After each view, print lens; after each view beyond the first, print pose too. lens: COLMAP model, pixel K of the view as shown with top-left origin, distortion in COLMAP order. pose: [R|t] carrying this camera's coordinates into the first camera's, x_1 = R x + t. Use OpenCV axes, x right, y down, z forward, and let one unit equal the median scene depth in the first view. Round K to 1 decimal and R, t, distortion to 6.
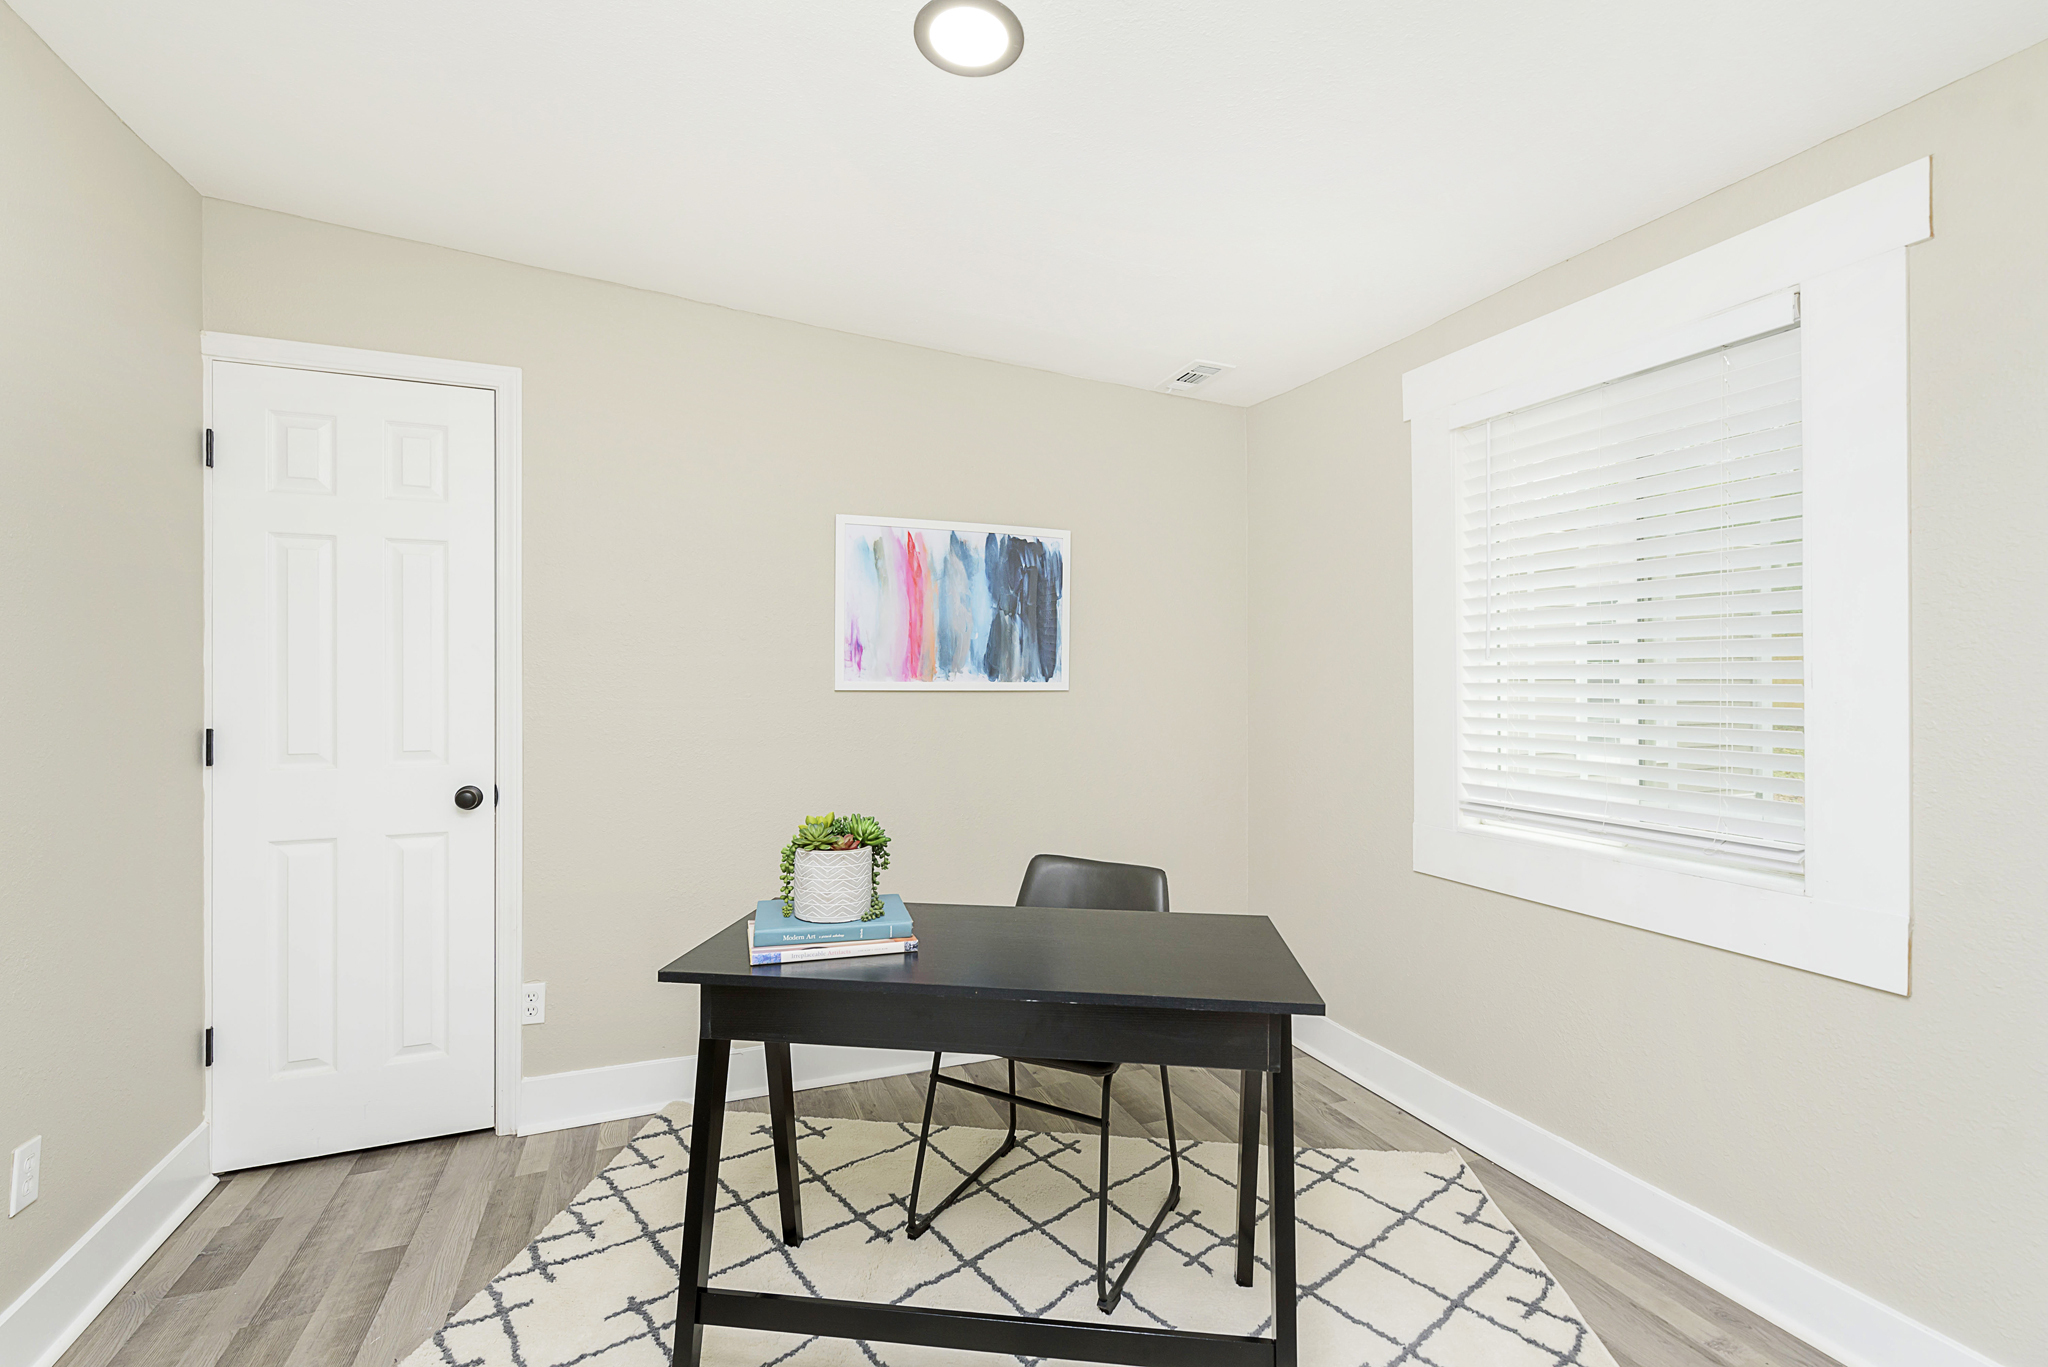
lens RADIAL K [[949.7, 0, 890.3], [0, 949.7, 682.9], [0, 0, 1]] dist [0.000546, -0.000452]
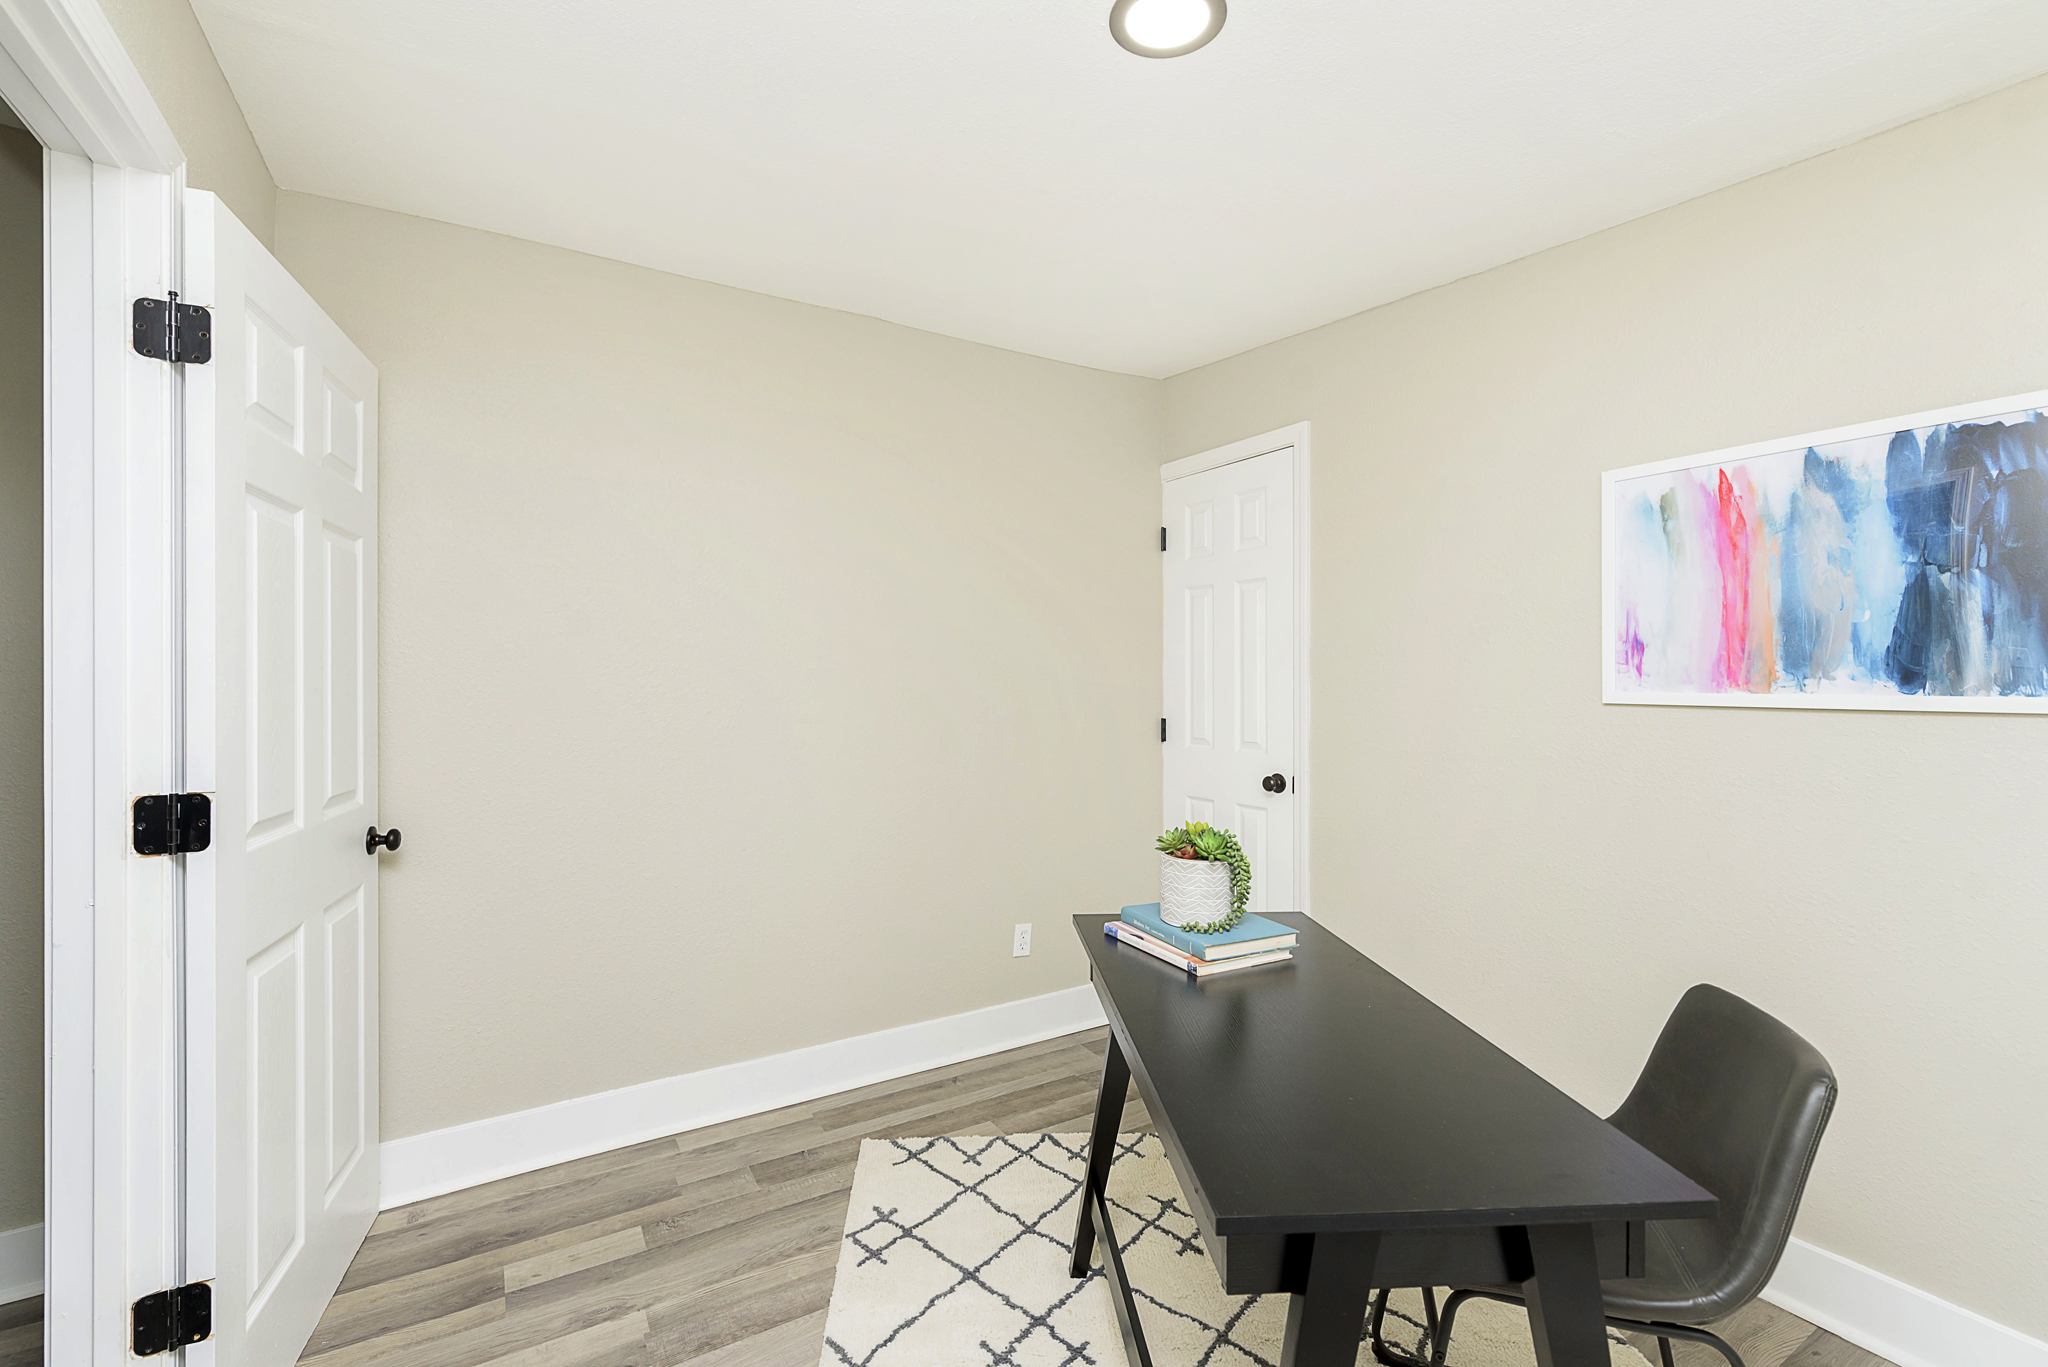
lens RADIAL K [[893.1, 0, 1024.0], [0, 893.1, 683.5], [0, 0, 1]] dist [0.000129, -0.000077]
pose [[0.185511, 0.004471, -0.982632, 0.544597], [0.008429, 0.999946, 0.006141, -0.015852], [0.982606, -0.009422, 0.185464, 0.397135]]
